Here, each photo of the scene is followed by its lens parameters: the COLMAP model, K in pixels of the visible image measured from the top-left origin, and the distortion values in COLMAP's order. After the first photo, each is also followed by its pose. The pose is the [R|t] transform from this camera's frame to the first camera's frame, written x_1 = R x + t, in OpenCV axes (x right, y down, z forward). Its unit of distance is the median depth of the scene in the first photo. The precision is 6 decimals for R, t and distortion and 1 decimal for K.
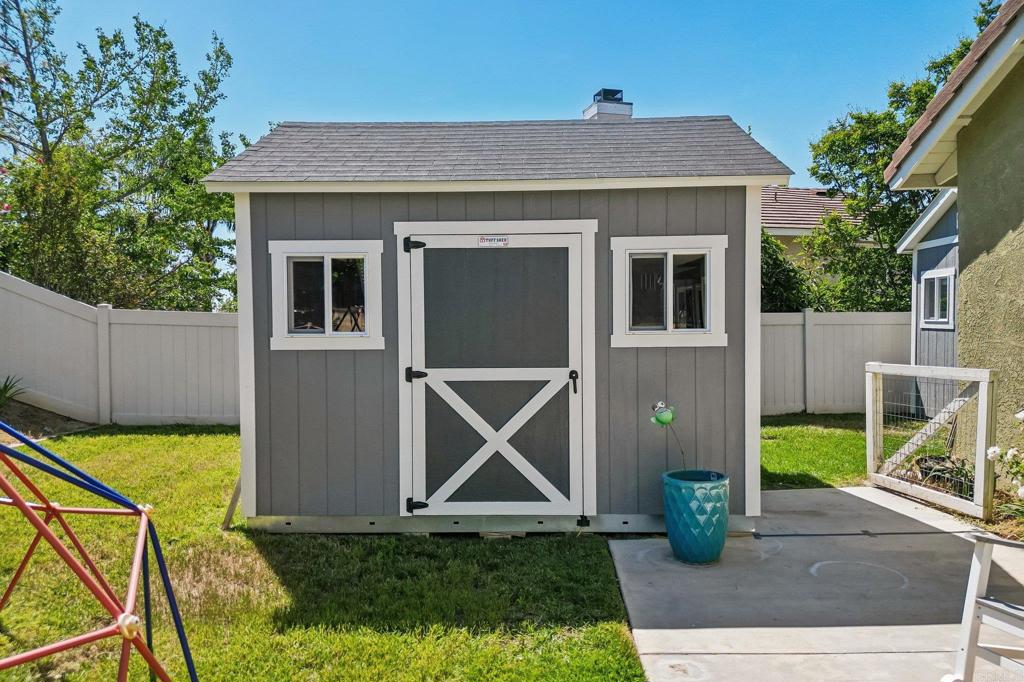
lens RADIAL K [[748.7, 0, 506.2], [0, 748.7, 337.2], [0, 0, 1]] dist [0.077744, -0.016821]
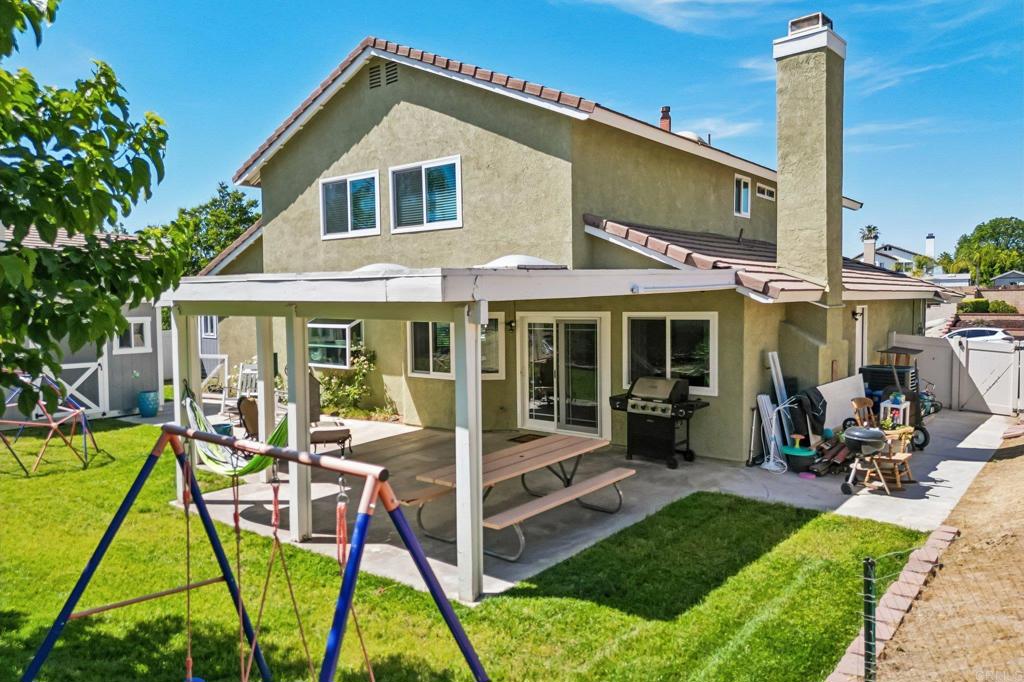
lens RADIAL K [[748.7, 0, 508.3], [0, 748.7, 335.2], [0, 0, 1]] dist [0.077744, -0.016821]
pose [[0.621112, -0.035515, 0.782917, -1.256160], [0.025614, 0.999359, 0.025014, -0.099608], [-0.783304, 0.004517, 0.621623, -2.119030]]
